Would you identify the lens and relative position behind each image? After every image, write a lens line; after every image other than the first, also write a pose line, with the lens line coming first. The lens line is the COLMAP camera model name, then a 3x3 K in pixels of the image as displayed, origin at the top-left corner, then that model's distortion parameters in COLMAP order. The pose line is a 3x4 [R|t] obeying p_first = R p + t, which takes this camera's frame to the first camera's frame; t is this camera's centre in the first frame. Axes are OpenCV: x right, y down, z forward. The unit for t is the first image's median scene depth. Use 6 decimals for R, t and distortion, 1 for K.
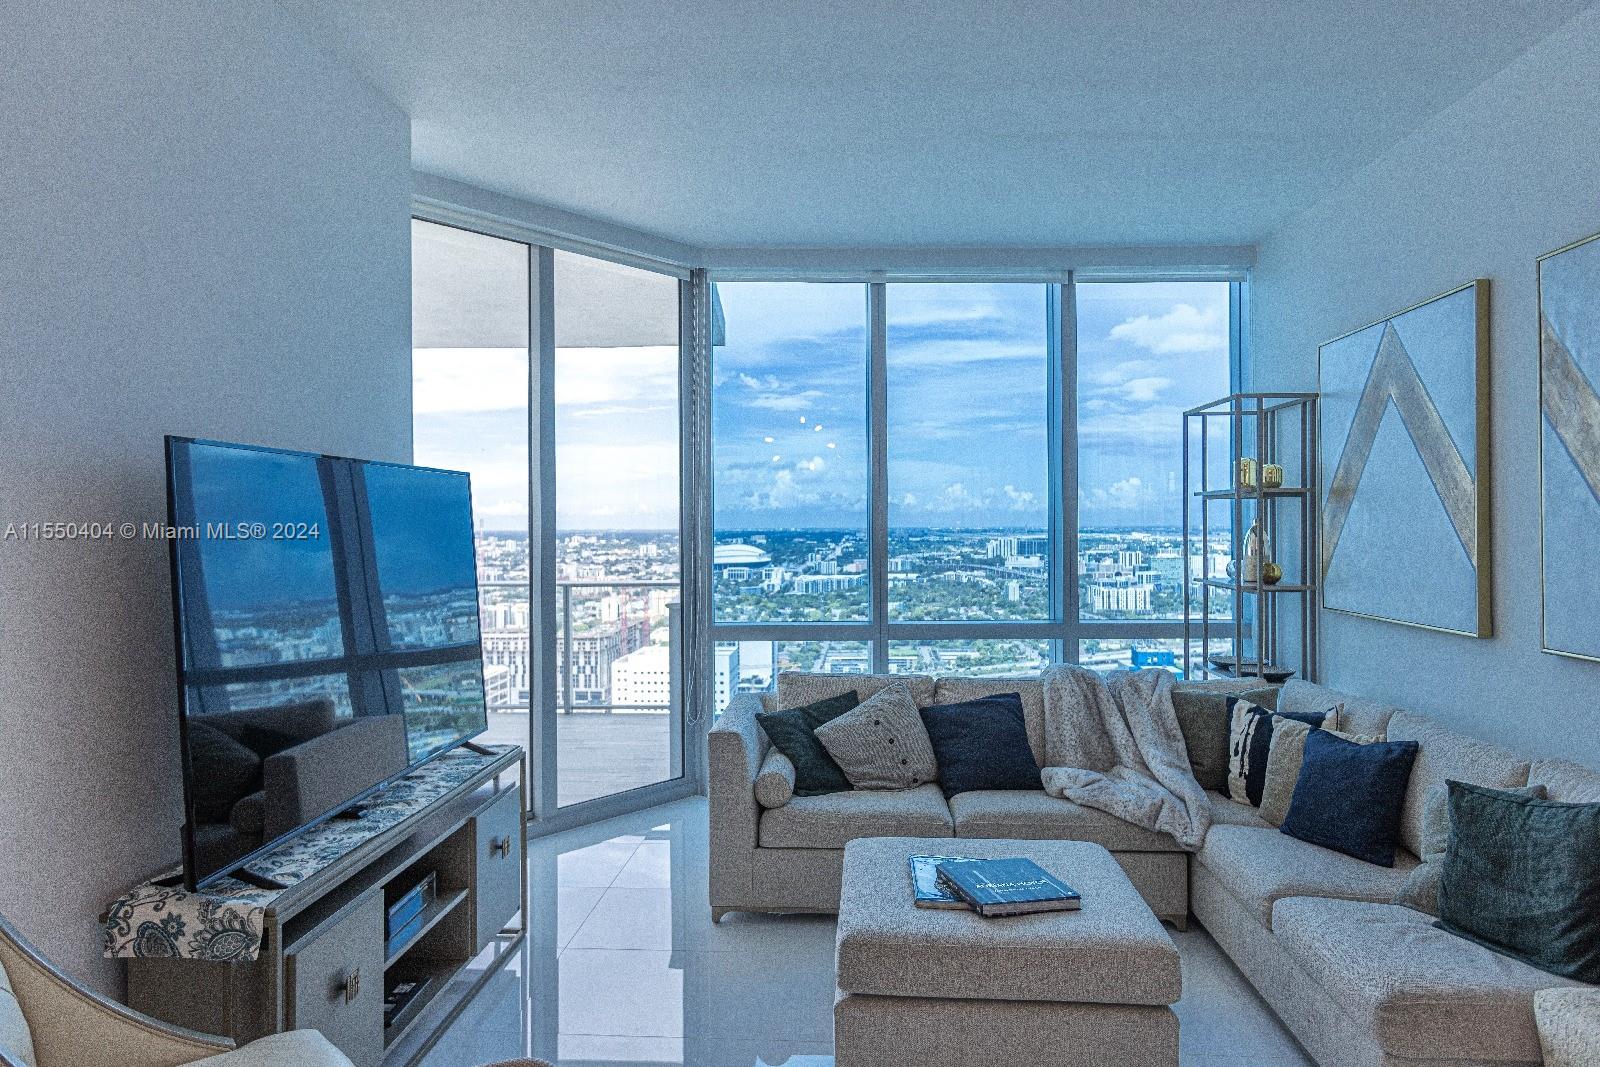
lens RADIAL K [[1047.5, 0, 800.0], [0, 1047.5, 533.5], [0, 0, 1]] dist [0.002162, 0.000050]
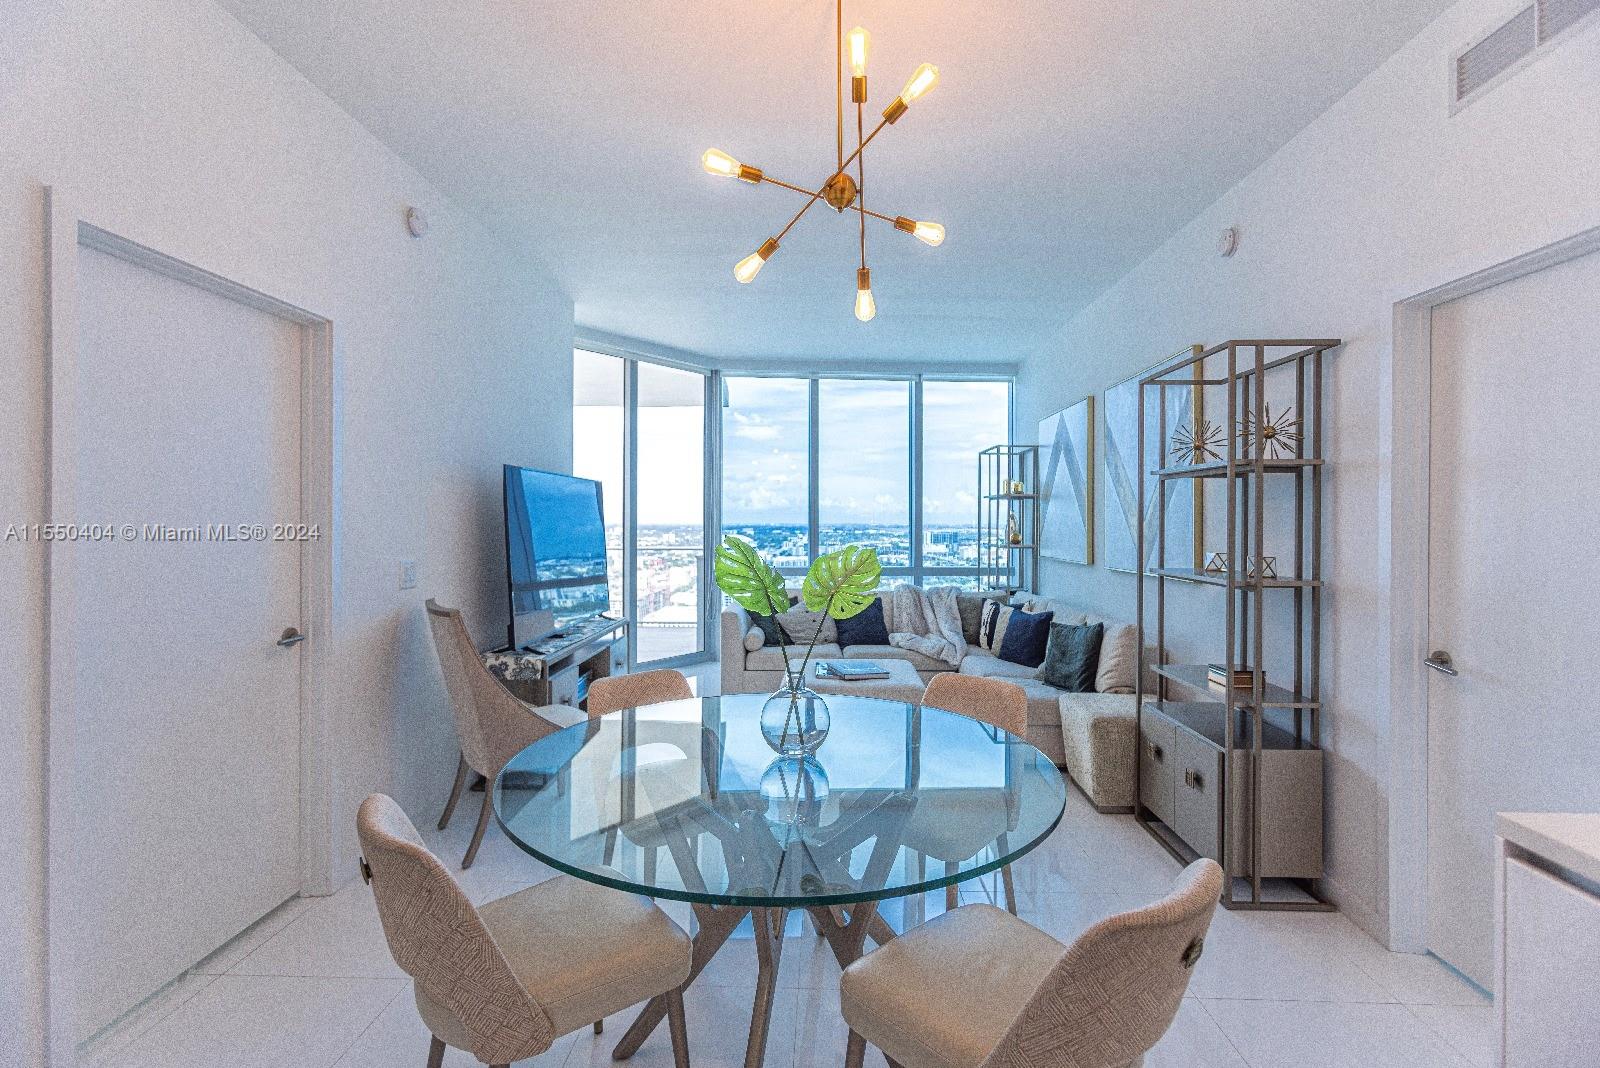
lens RADIAL K [[750.0, 0, 799.4], [0, 750.0, 515.7], [0, 0, 1]] dist [0.014904, 0.000419]
pose [[0.999554, 0.009766, 0.028209, 0.018264], [-0.009312, 0.999826, -0.016181, 0.025006], [-0.028362, 0.015911, 0.999471, -0.405554]]
